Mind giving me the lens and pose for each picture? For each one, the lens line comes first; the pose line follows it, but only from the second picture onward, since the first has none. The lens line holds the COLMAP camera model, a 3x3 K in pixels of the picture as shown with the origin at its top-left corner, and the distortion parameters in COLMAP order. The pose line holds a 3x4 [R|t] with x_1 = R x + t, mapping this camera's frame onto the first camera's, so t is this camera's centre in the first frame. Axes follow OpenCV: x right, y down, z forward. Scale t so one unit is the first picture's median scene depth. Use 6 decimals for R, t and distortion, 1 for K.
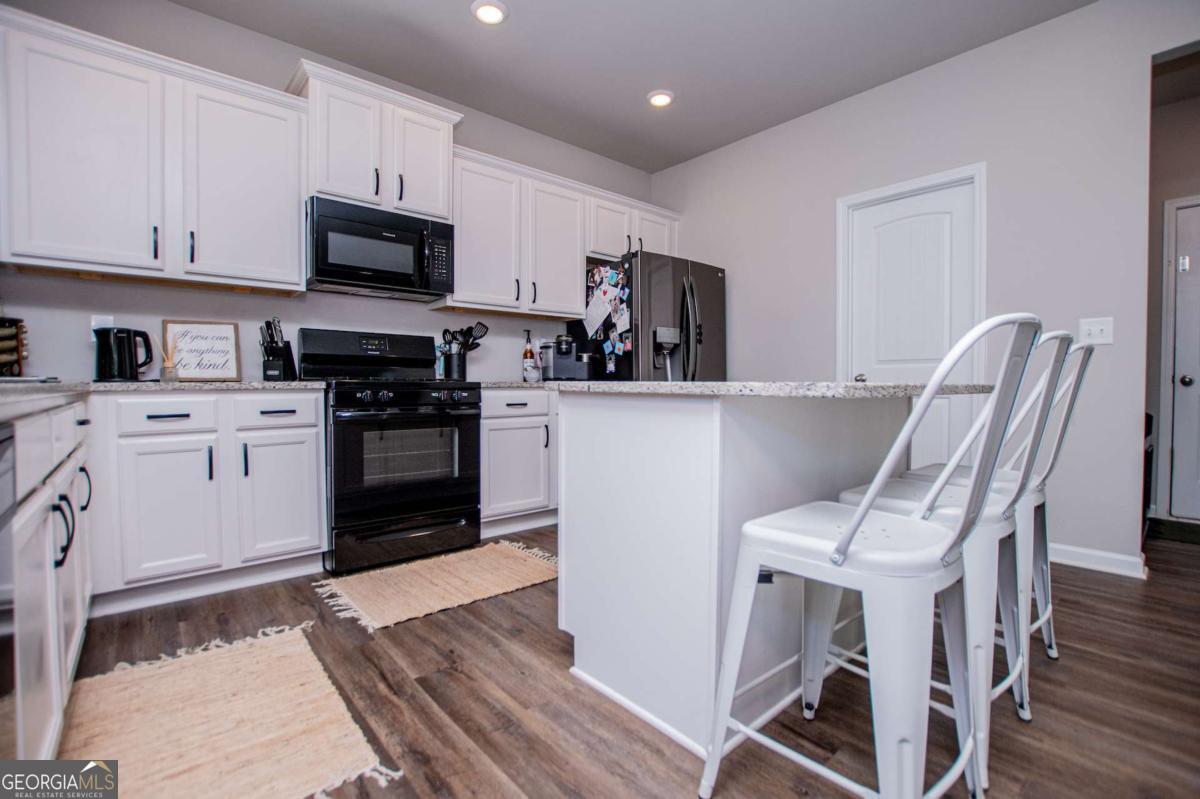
lens RADIAL K [[528.1, 0, 605.1], [0, 528.1, 396.2], [0, 0, 1]] dist [-0.027568, 0.000779]
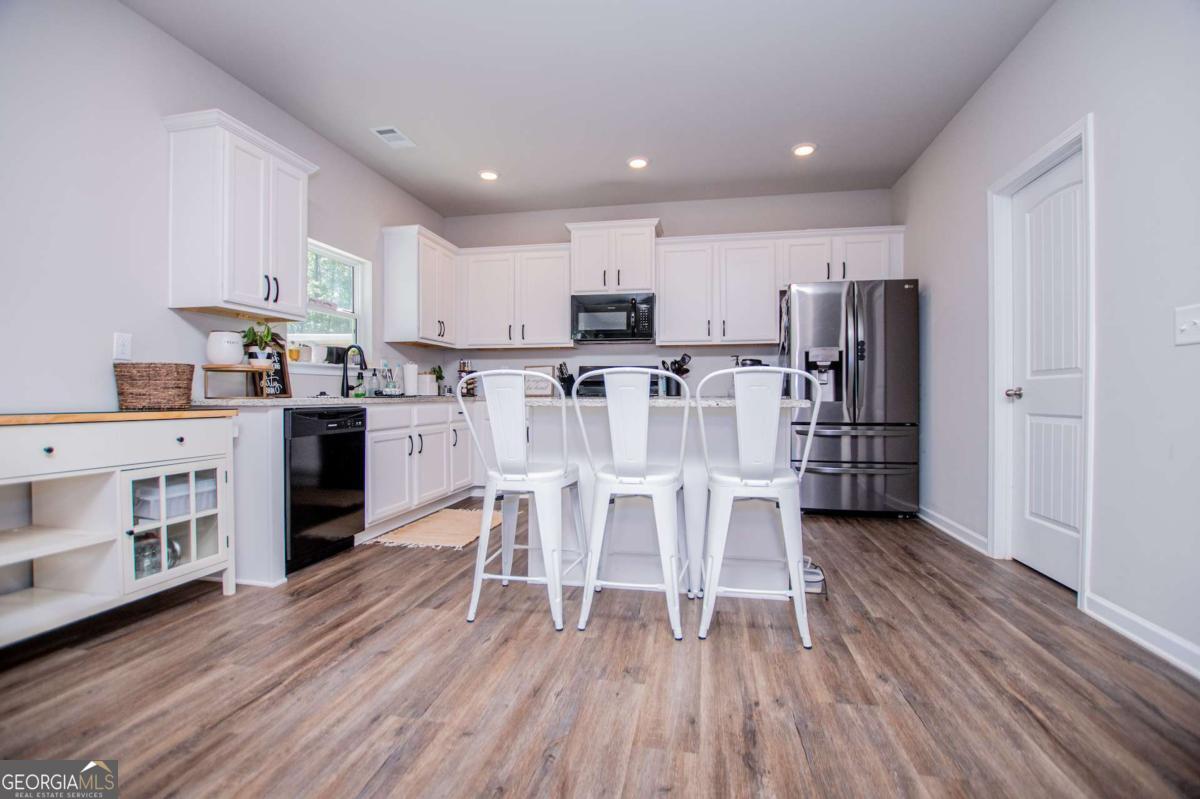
lens RADIAL K [[528.1, 0, 625.8], [0, 528.1, 396.2], [0, 0, 1]] dist [-0.027568, 0.000779]
pose [[0.637231, 0.002042, -0.770670, 0.984597], [-0.017378, 0.999780, -0.011720, -0.010428], [0.770477, 0.020861, 0.637127, -0.026891]]
